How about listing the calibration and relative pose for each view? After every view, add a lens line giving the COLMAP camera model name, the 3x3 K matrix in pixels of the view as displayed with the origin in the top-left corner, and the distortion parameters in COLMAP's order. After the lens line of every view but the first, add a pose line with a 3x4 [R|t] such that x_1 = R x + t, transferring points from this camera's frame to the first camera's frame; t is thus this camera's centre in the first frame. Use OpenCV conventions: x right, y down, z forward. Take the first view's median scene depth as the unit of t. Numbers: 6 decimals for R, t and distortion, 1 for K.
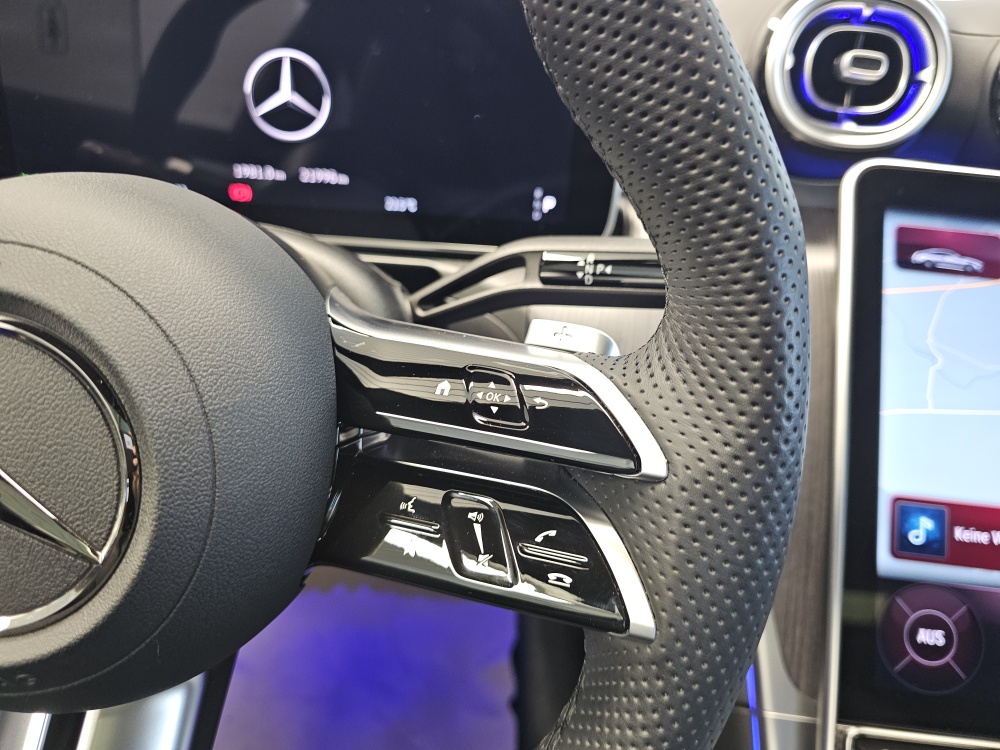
lens RADIAL K [[684.6, 0, 516.3], [0, 684.6, 371.4], [0, 0, 1]] dist [0.055351, -0.062656]
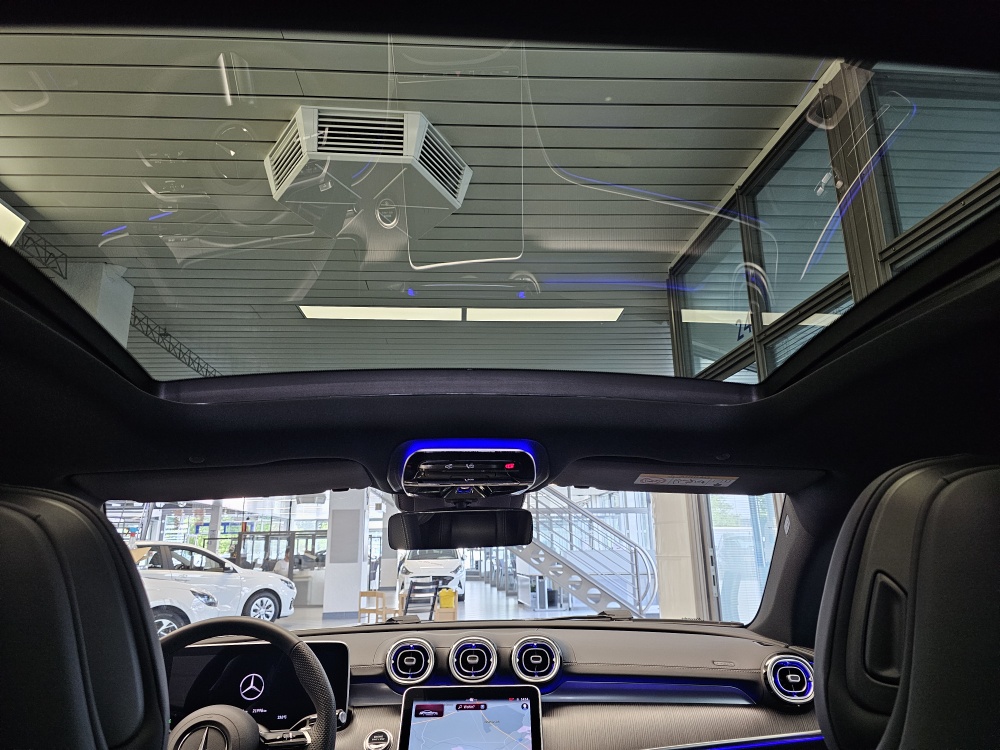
lens RADIAL K [[684.6, 0, 493.2], [0, 684.6, 360.8], [0, 0, 1]] dist [0.055351, -0.062656]
pose [[0.993579, -0.066419, 0.091596, 0.753140], [0.111601, 0.708520, -0.696810, 1.131291], [-0.018616, 0.702558, 0.711383, -2.993610]]
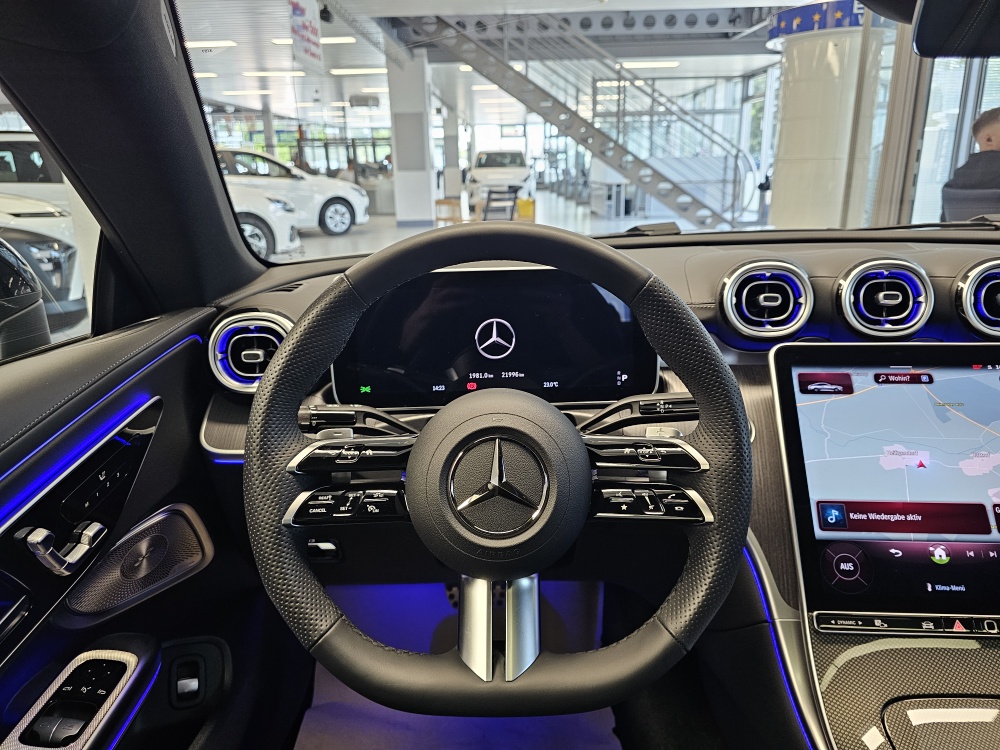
lens RADIAL K [[684.6, 0, 509.7], [0, 684.6, 368.0], [0, 0, 1]] dist [0.055351, -0.062656]
pose [[0.995559, -0.093930, -0.006202, -0.307785], [0.090326, 0.971755, -0.218021, 0.151288], [0.026505, 0.216493, 0.975924, -1.074767]]
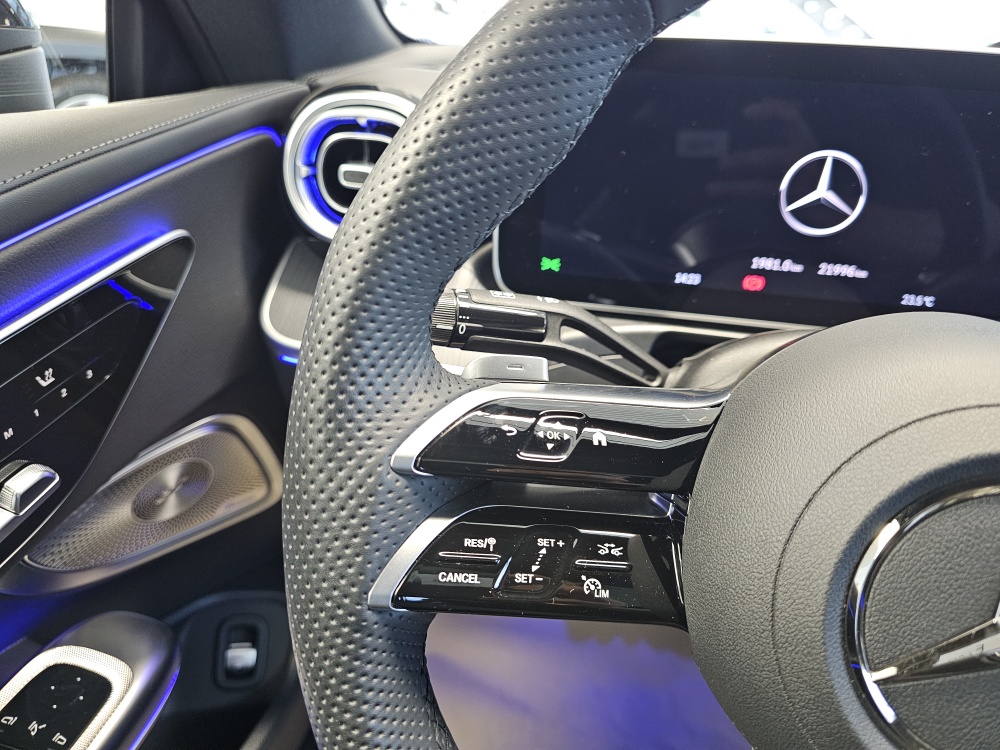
lens RADIAL K [[684.6, 0, 498.3], [0, 684.6, 369.8], [0, 0, 1]] dist [0.055351, -0.062656]
pose [[0.979175, 0.058989, -0.194258, -0.639023], [-0.068131, 0.996845, -0.040714, -0.069274], [0.191243, 0.053101, 0.980105, -0.090964]]
